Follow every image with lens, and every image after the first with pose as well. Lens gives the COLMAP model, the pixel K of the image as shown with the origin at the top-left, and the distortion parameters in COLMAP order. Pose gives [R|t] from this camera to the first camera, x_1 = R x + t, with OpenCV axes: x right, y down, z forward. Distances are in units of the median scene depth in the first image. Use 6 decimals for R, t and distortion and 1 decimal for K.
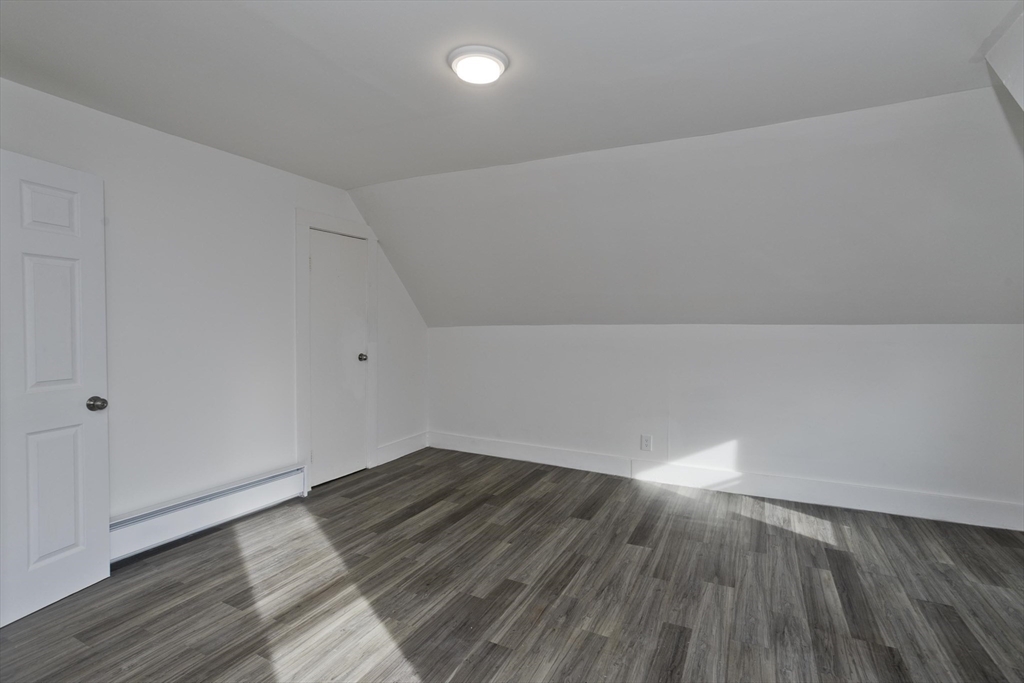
lens RADIAL K [[491.0, 0, 513.8], [0, 491.0, 338.6], [0, 0, 1]] dist [-0.049027, 0.029877]
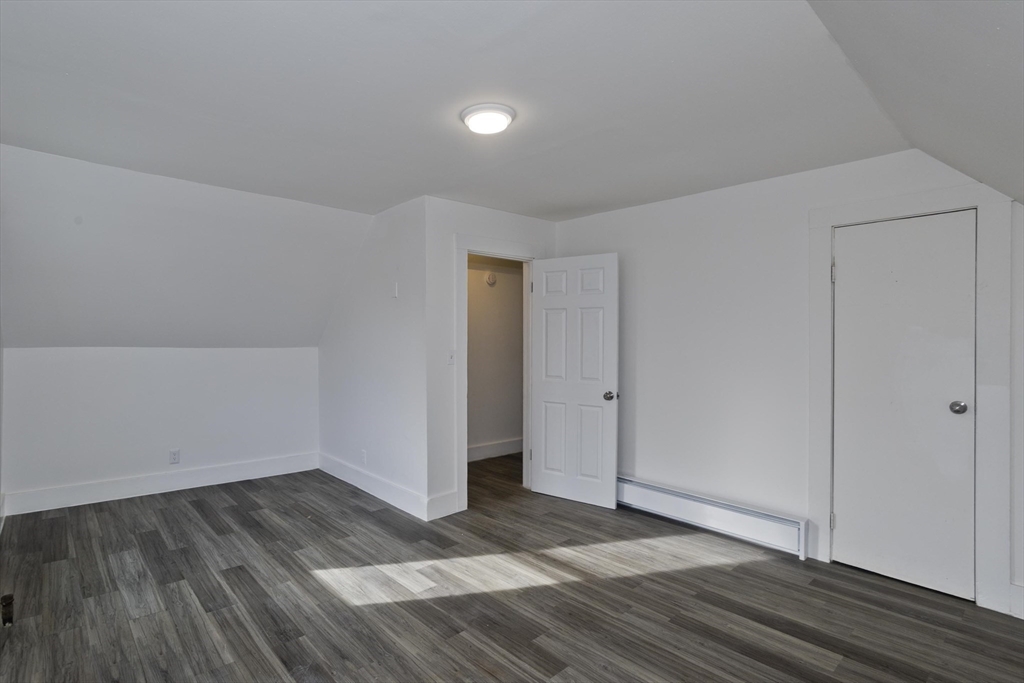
lens RADIAL K [[491.0, 0, 513.8], [0, 491.0, 338.6], [0, 0, 1]] dist [-0.049027, 0.029877]
pose [[-0.312753, -0.001550, -0.949833, 0.741025], [-0.037163, 0.999253, 0.010606, -0.078948], [0.949107, 0.038616, -0.312577, 1.034863]]
